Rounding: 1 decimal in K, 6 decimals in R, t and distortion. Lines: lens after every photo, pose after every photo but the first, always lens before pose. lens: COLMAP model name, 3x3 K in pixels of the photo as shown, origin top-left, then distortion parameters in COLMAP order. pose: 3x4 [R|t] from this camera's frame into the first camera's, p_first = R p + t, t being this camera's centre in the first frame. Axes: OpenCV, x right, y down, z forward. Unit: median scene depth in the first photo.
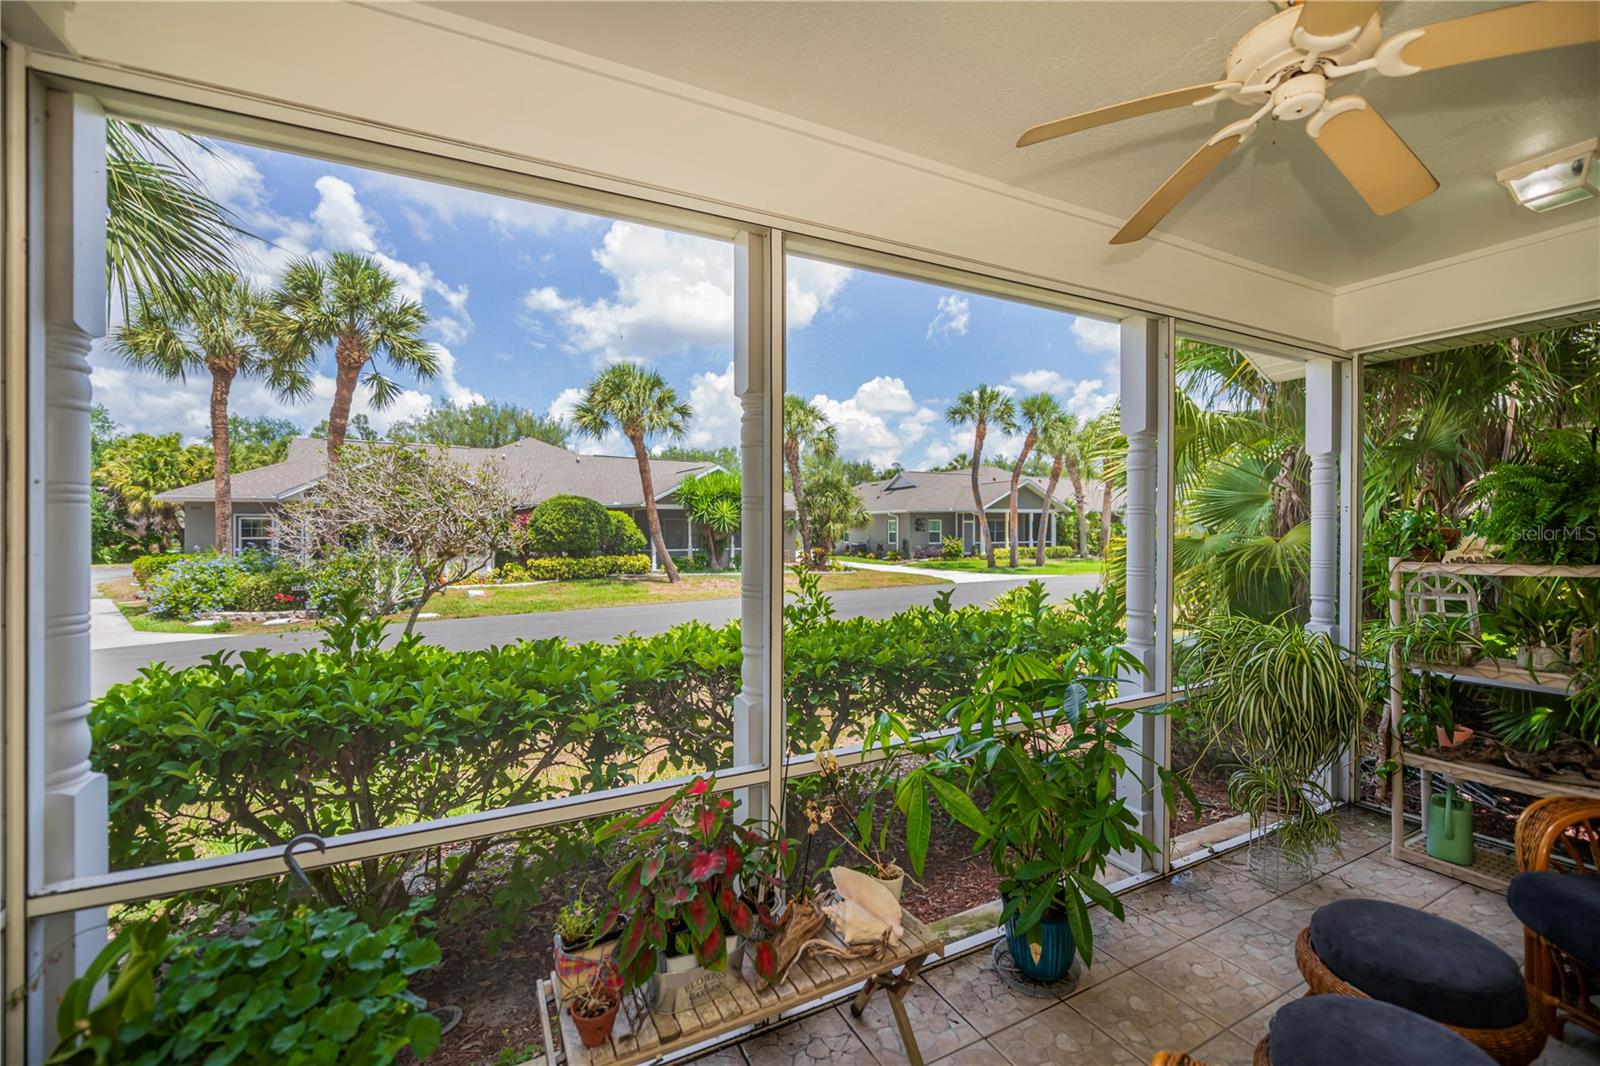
lens RADIAL K [[650.1, 0, 819.7], [0, 650.1, 540.7], [0, 0, 1]] dist [-0.013575, -0.000622]
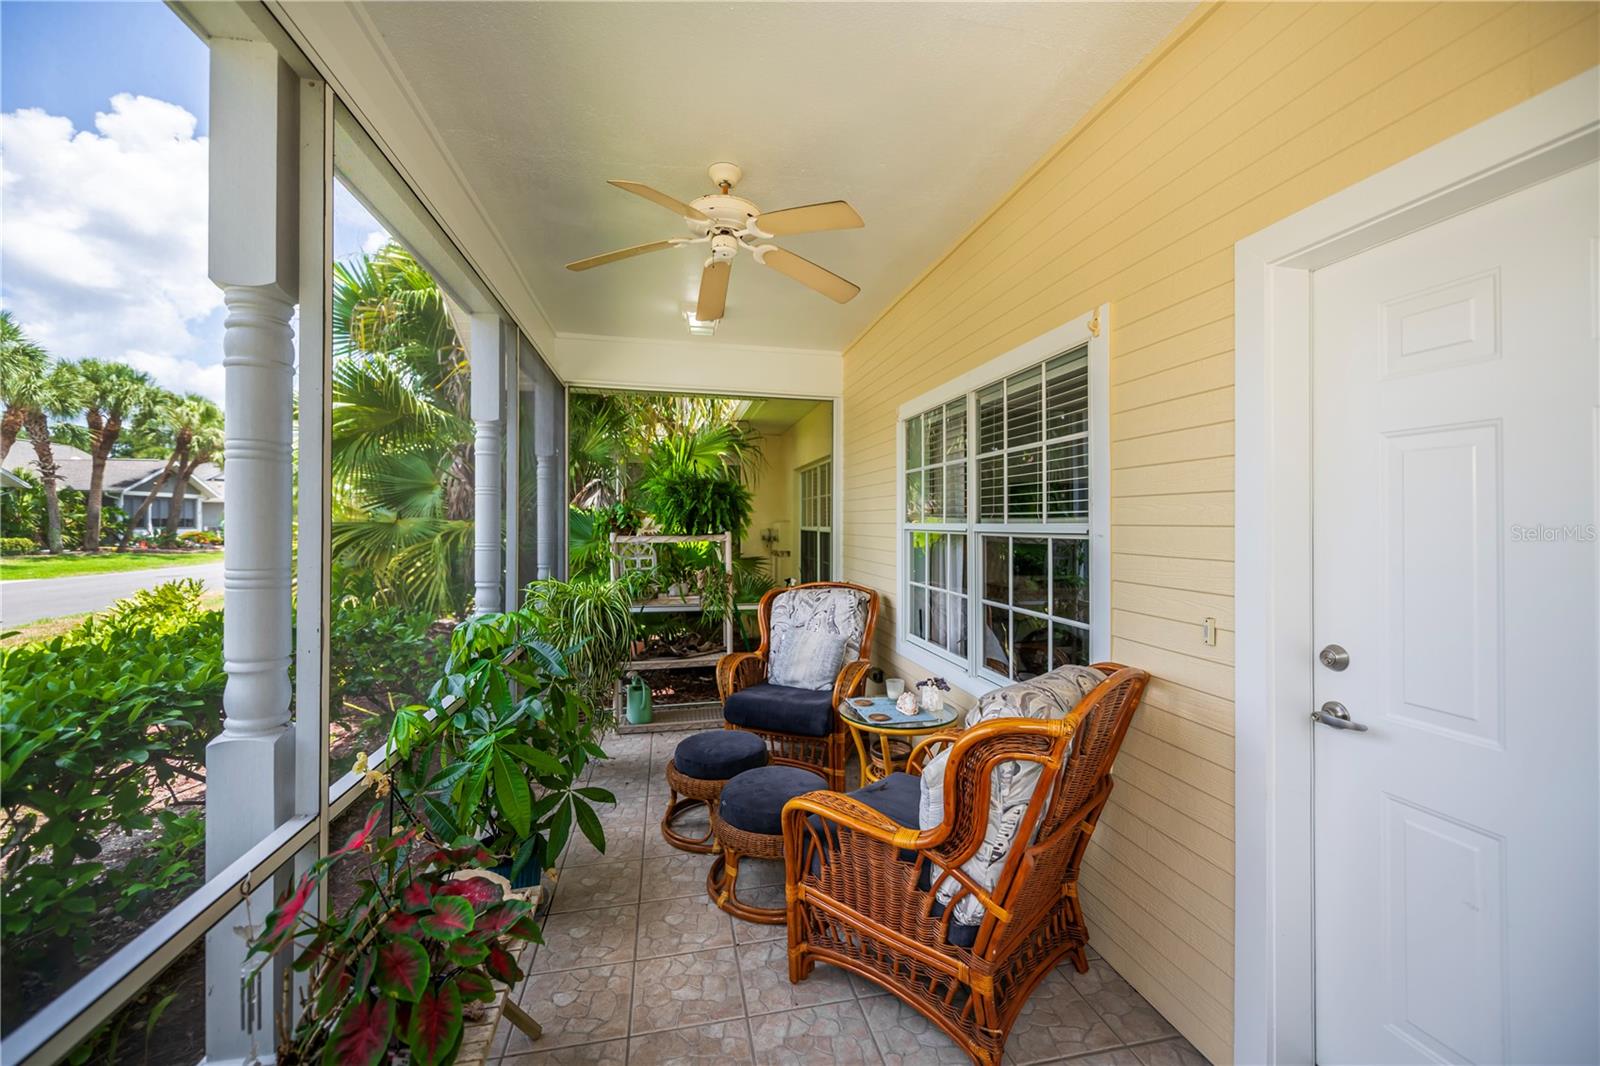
lens RADIAL K [[650.1, 0, 805.1], [0, 650.1, 537.6], [0, 0, 1]] dist [-0.013575, -0.000622]
pose [[0.270342, -0.014881, 0.962649, -0.579108], [0.003565, 0.999889, 0.014456, 0.022897], [-0.962758, -0.000476, 0.270365, 0.224518]]
